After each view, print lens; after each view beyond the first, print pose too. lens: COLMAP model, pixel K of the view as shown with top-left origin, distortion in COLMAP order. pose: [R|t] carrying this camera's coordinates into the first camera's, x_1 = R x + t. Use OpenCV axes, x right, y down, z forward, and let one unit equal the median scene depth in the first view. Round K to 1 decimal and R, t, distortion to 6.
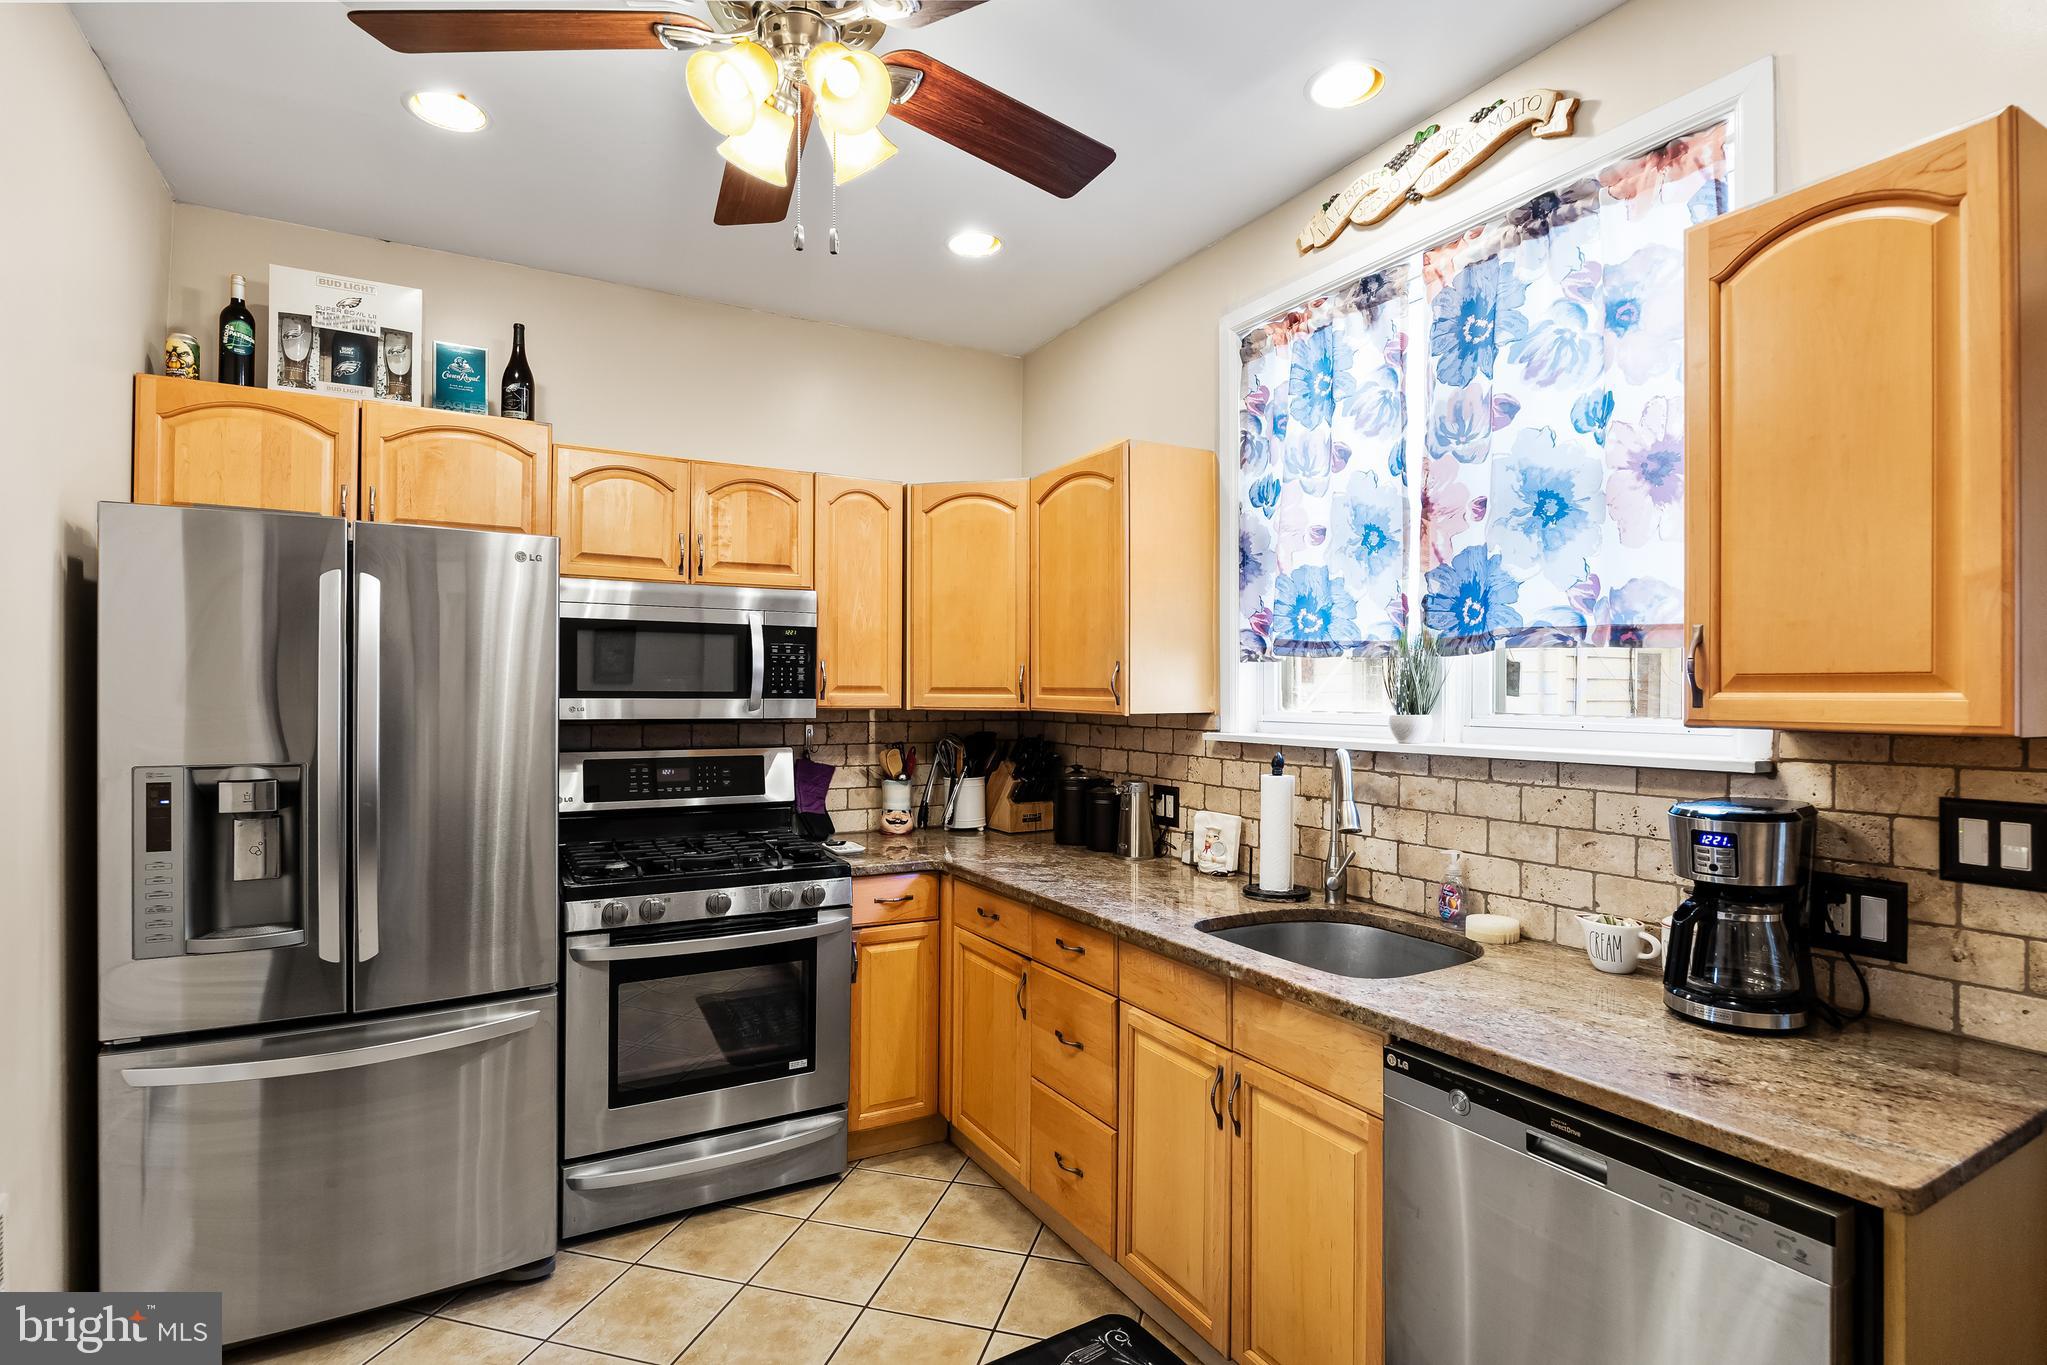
lens RADIAL K [[1009.4, 0, 1022.3], [0, 1009.4, 708.7], [0, 0, 1]] dist [0.000885, 0.000664]
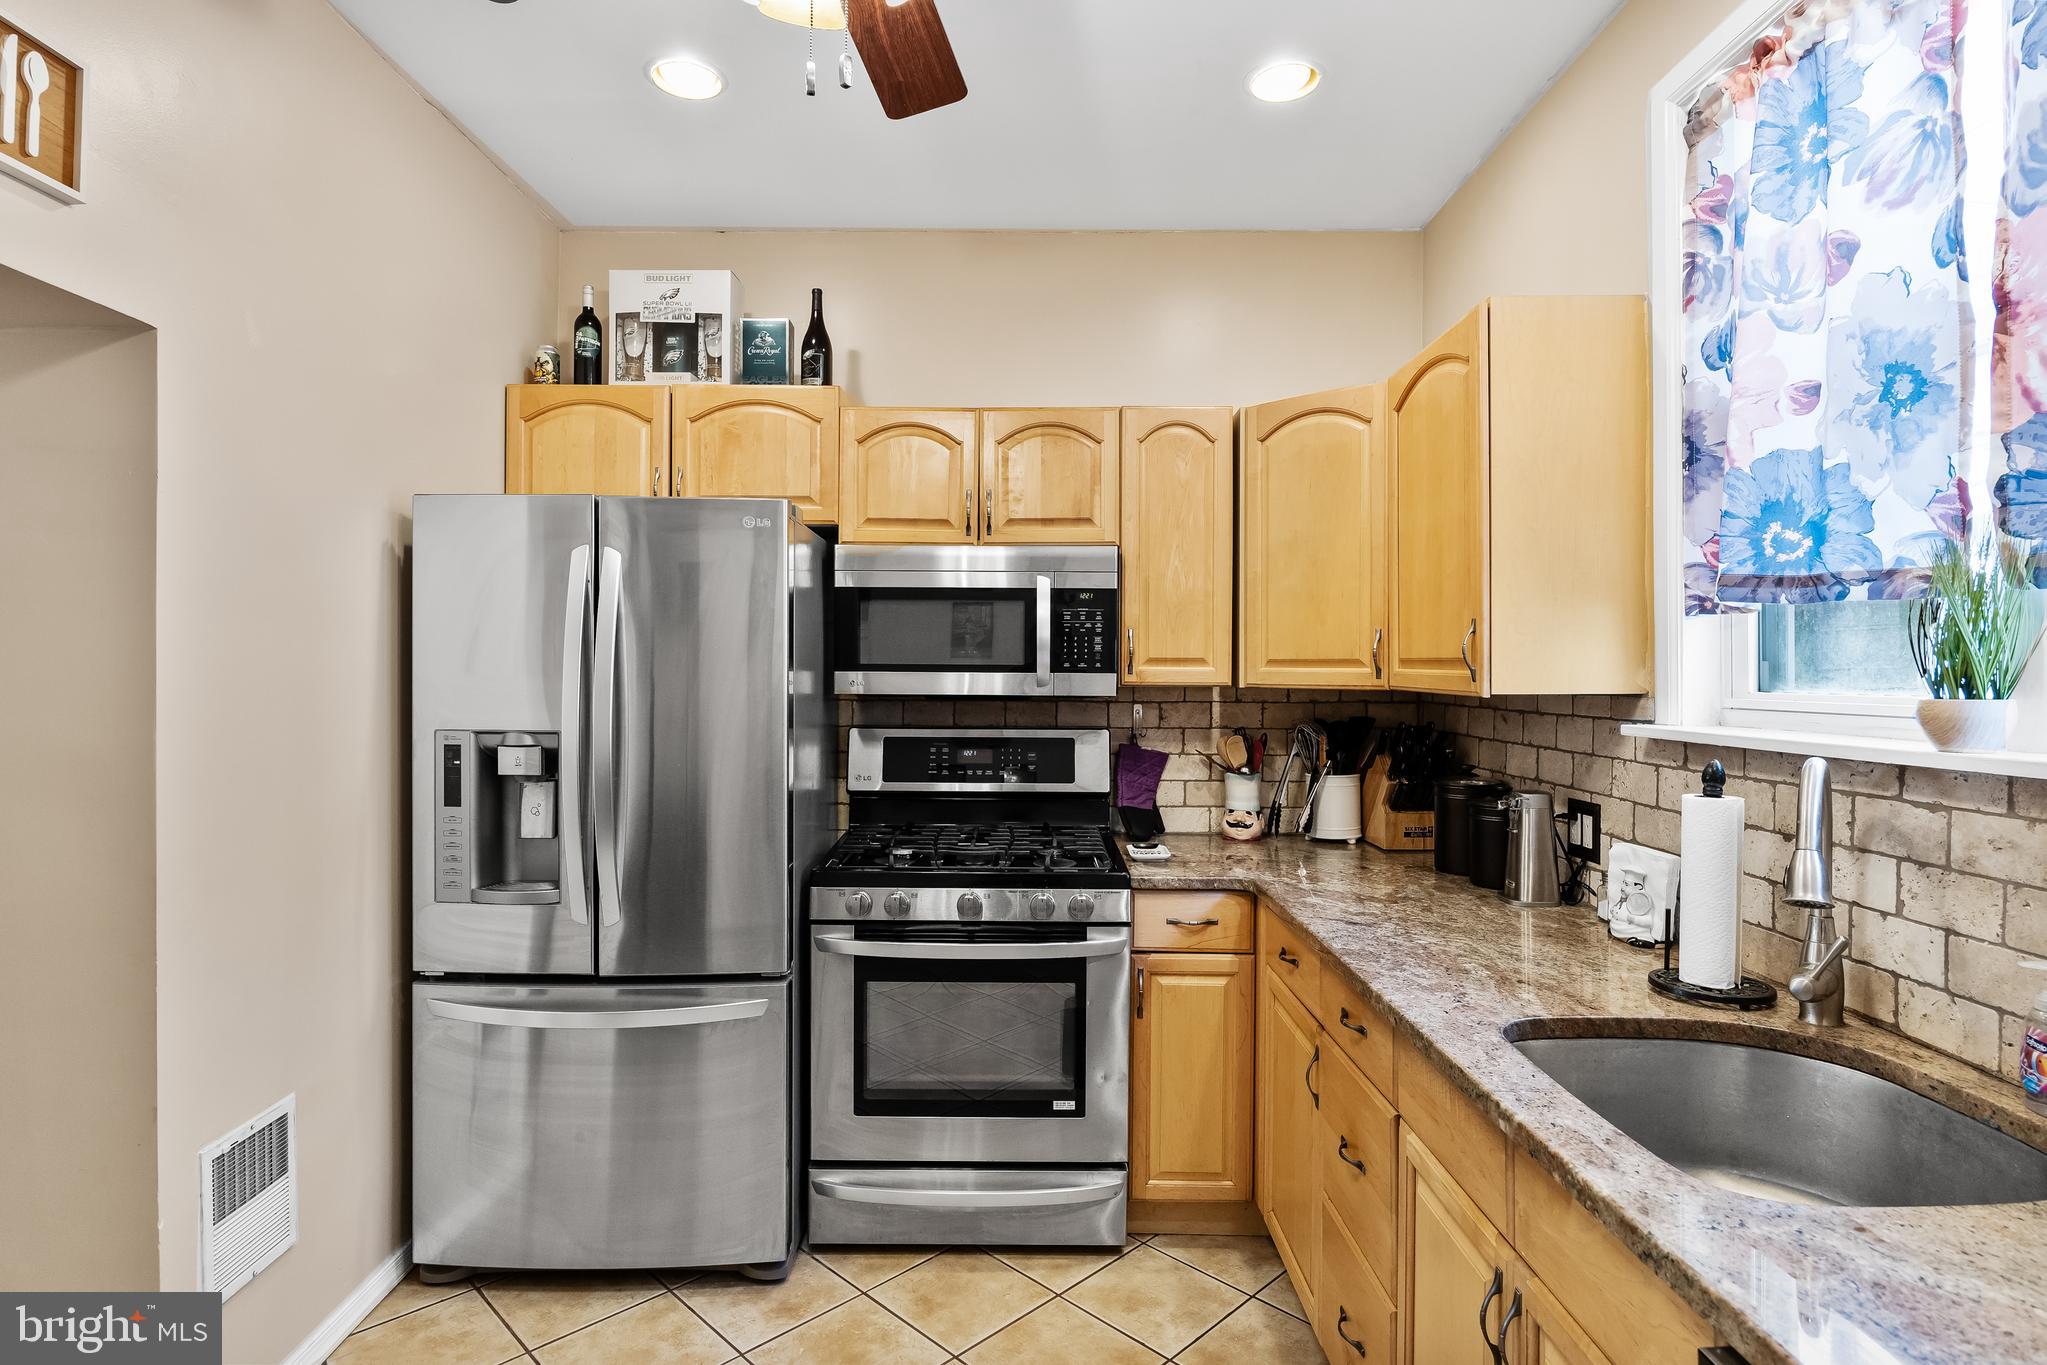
lens RADIAL K [[1059.5, 0, 1023.5], [0, 1059.5, 682.5], [0, 0, 1]] dist [-0.001875, -0.001352]
pose [[0.868926, 0.005427, -0.494911, 0.207571], [-0.009236, 0.999944, -0.005250, 0.004225], [0.494855, 0.009133, 0.868928, 0.237261]]
